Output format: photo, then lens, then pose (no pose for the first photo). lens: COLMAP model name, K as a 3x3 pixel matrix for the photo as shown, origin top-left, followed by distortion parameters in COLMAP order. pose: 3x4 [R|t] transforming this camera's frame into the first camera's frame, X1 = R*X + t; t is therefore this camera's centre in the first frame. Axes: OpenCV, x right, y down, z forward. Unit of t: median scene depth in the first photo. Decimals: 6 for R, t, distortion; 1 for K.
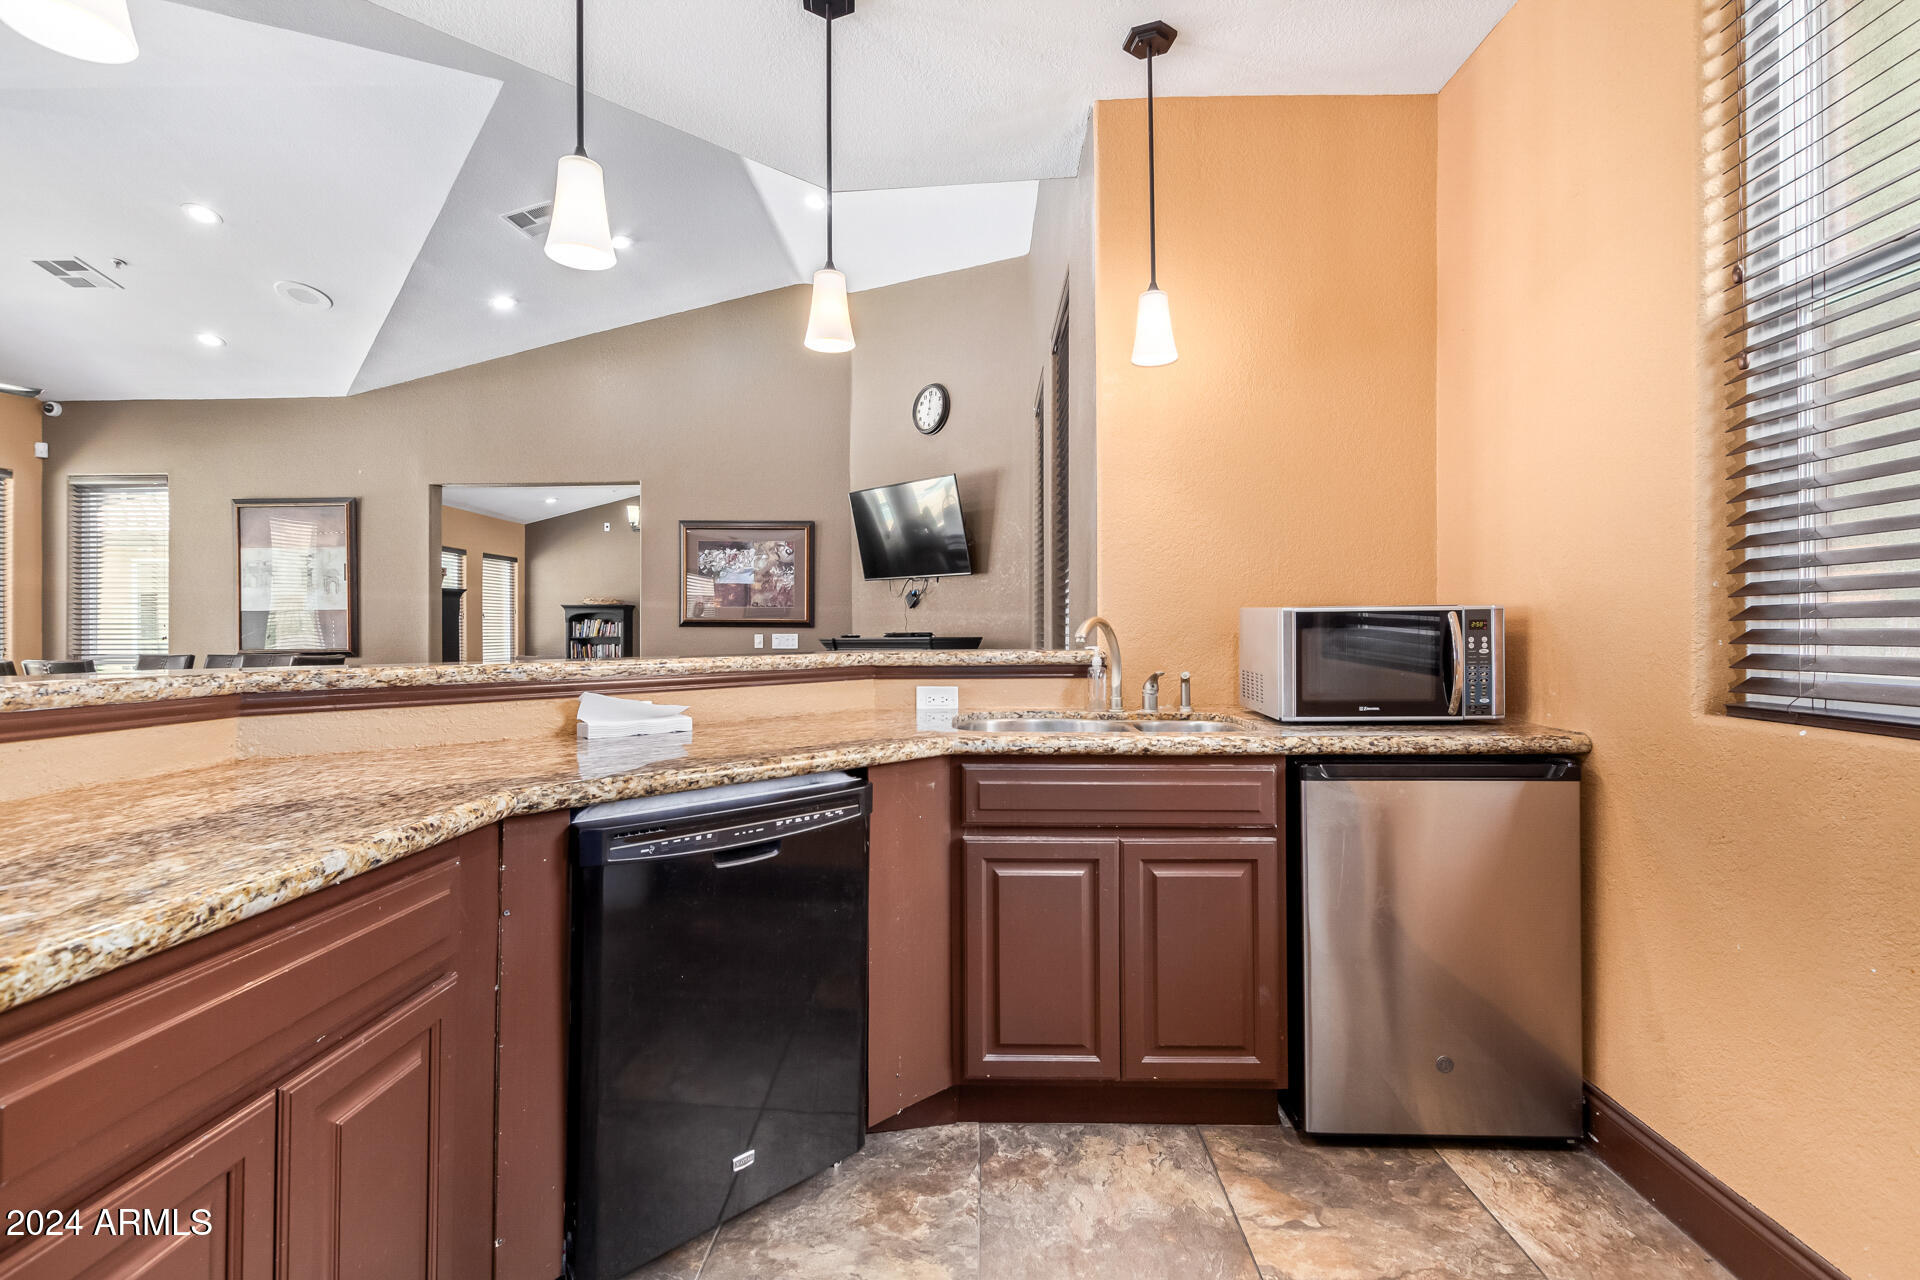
lens RADIAL K [[881.5, 0, 971.7], [0, 881.5, 625.5], [0, 0, 1]] dist [0.002209, 0.000094]
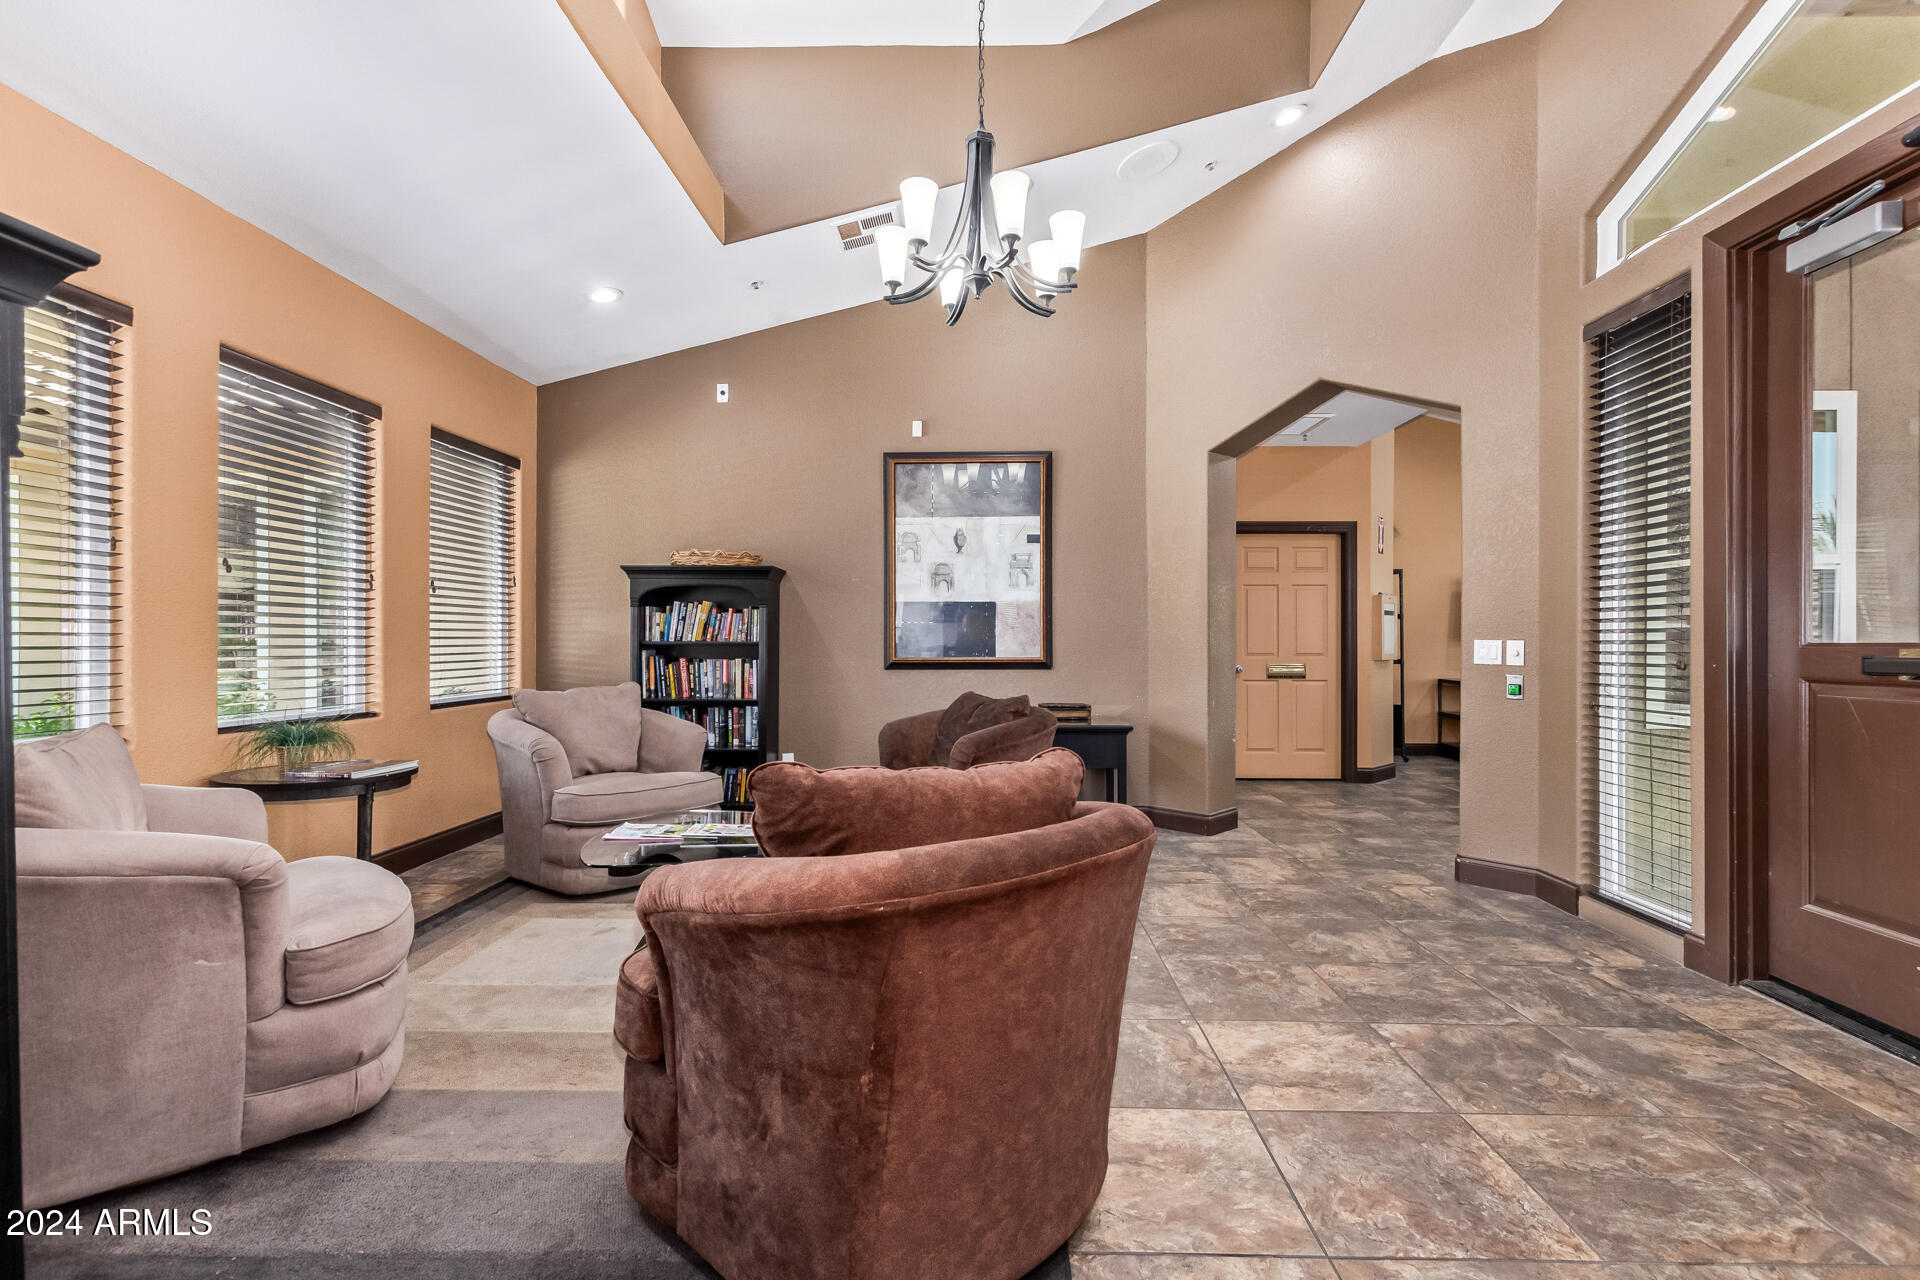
lens RADIAL K [[895.4, 0, 977.1], [0, 895.4, 636.2], [0, 0, 1]] dist [-0.002448, -0.000217]
pose [[0.999973, 0.007198, -0.001146, -0.289474], [-0.007191, 0.999958, 0.005674, 0.006755], [0.001187, -0.005666, 0.999983, 0.562340]]
